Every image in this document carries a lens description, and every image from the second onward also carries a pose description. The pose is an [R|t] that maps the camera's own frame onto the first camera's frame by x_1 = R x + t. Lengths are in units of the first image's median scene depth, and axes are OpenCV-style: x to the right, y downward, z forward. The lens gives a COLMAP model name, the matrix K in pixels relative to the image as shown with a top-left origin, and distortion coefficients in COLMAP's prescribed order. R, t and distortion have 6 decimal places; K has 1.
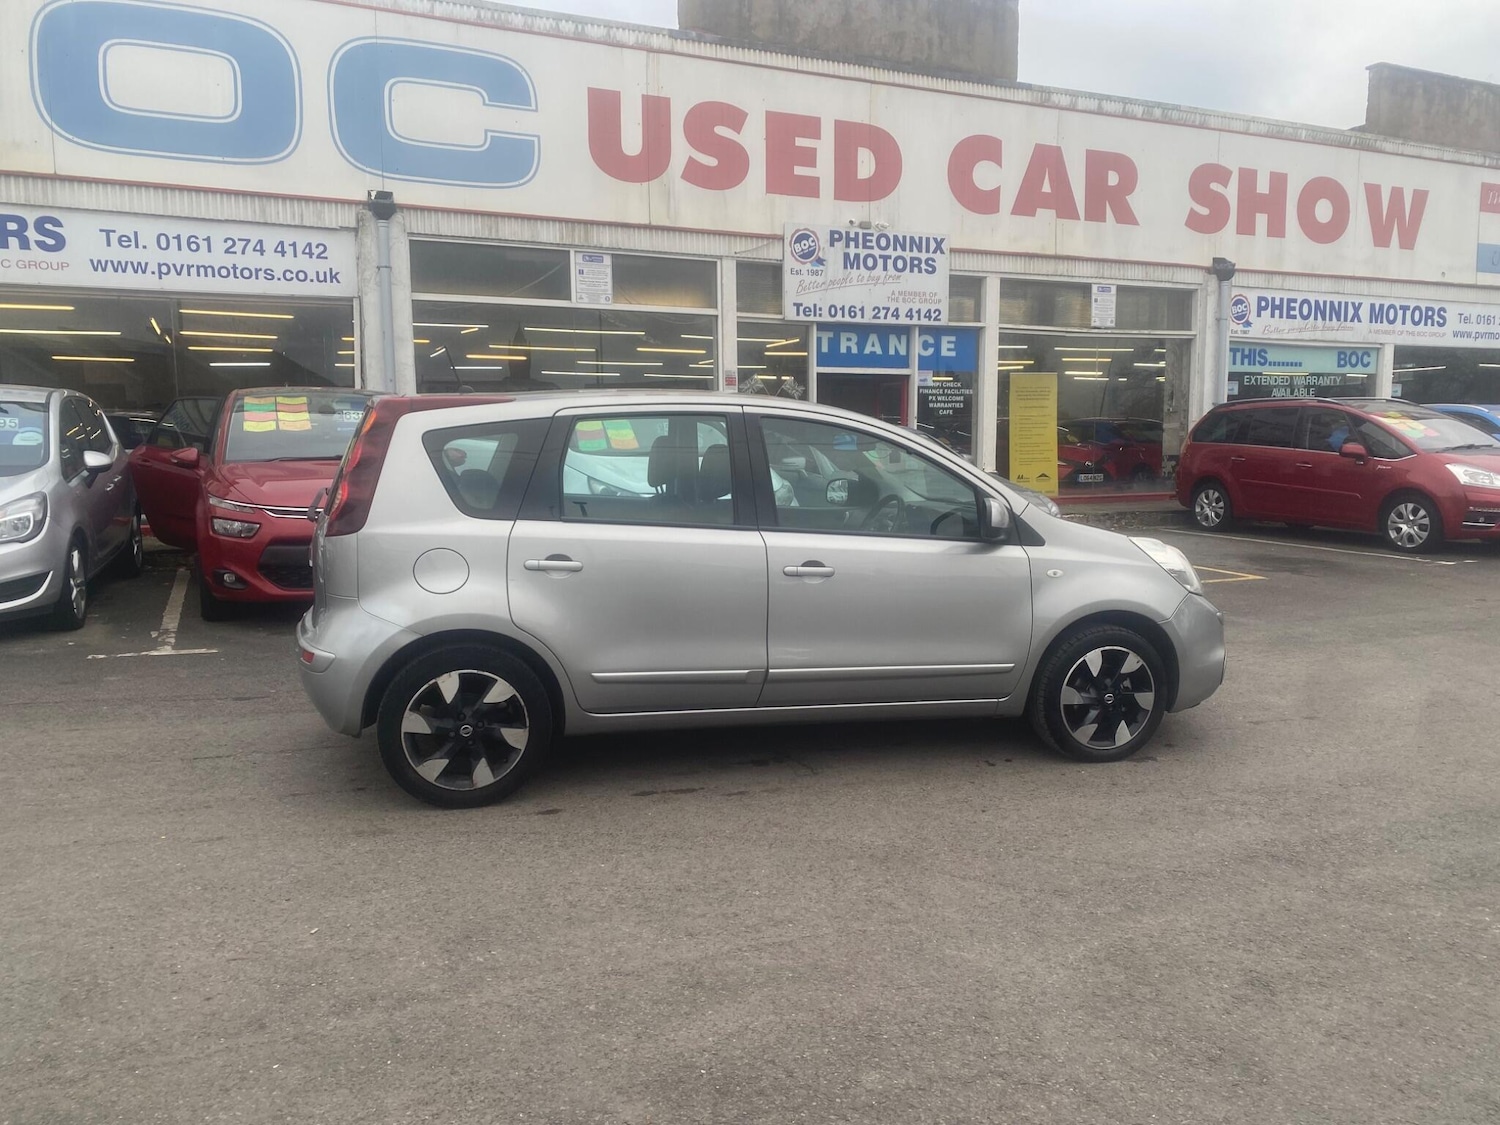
lens RADIAL K [[1138.7, 0, 767.3], [0, 1138.7, 566.6], [0, 0, 1]] dist [0.026257, -0.021466]
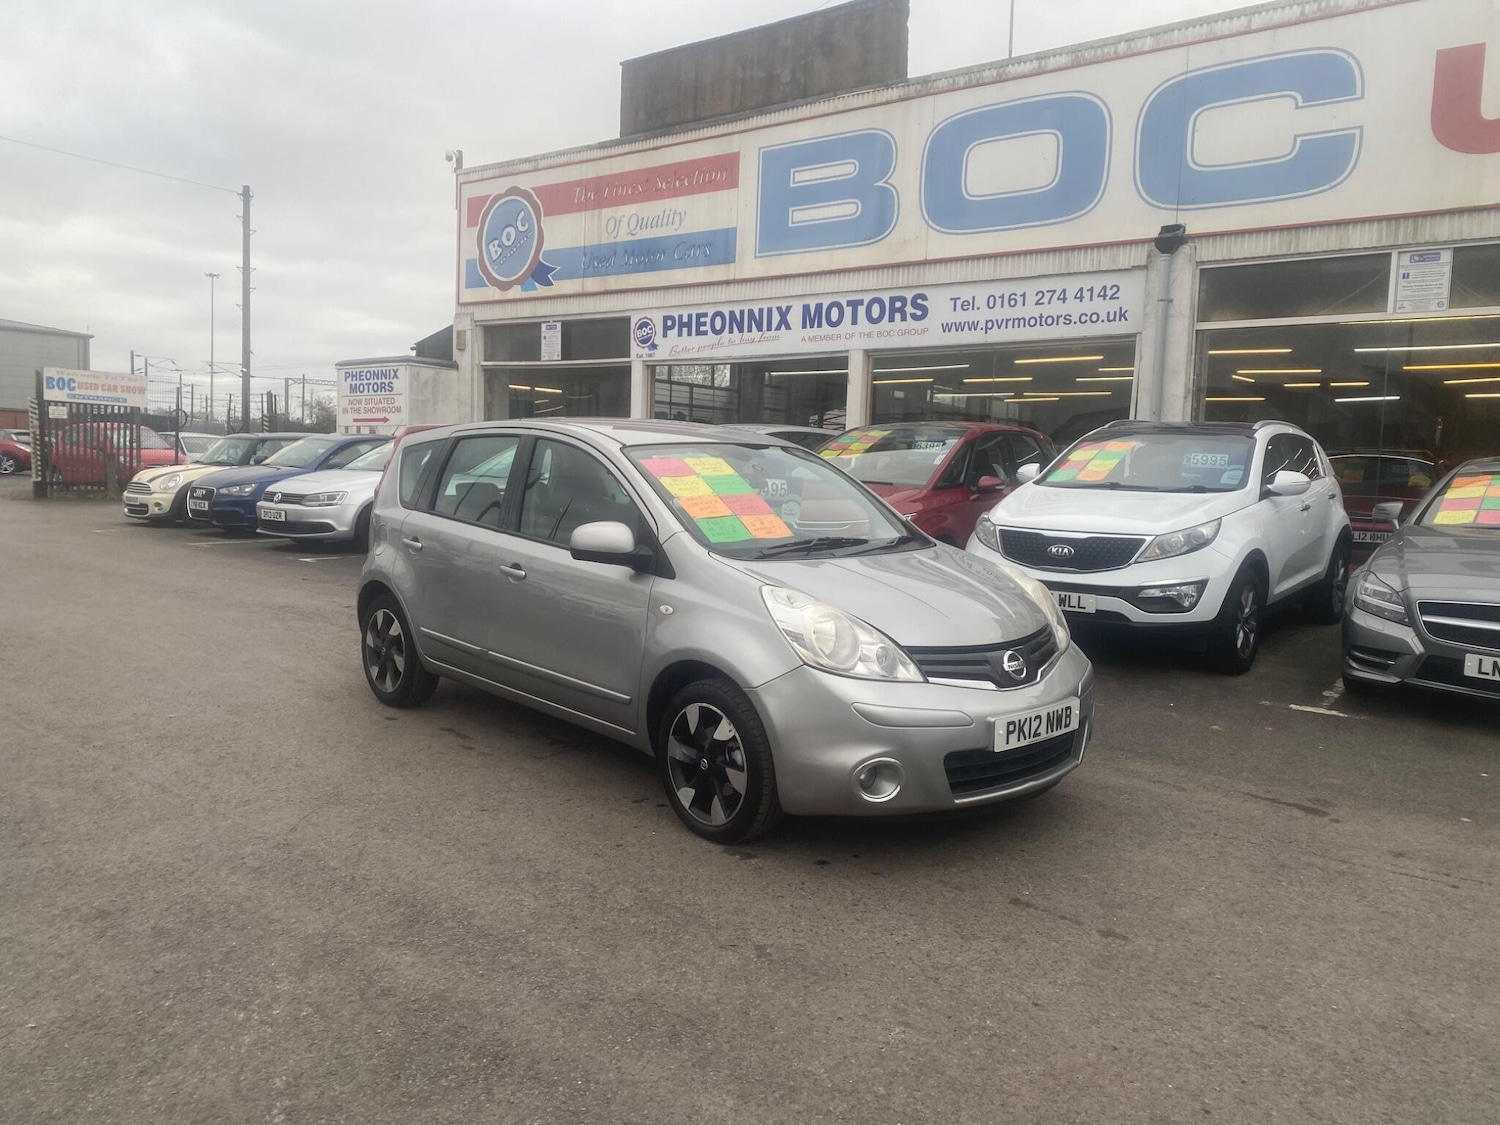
lens RADIAL K [[1141.1, 0, 746.8], [0, 1141.1, 557.7], [0, 0, 1]] dist [0.025279, -0.022100]
pose [[0.456893, 0.090313, -0.884925, 0.428525], [-0.126521, 0.991316, 0.035847, -0.030078], [0.880478, 0.095584, 0.464352, 0.247580]]
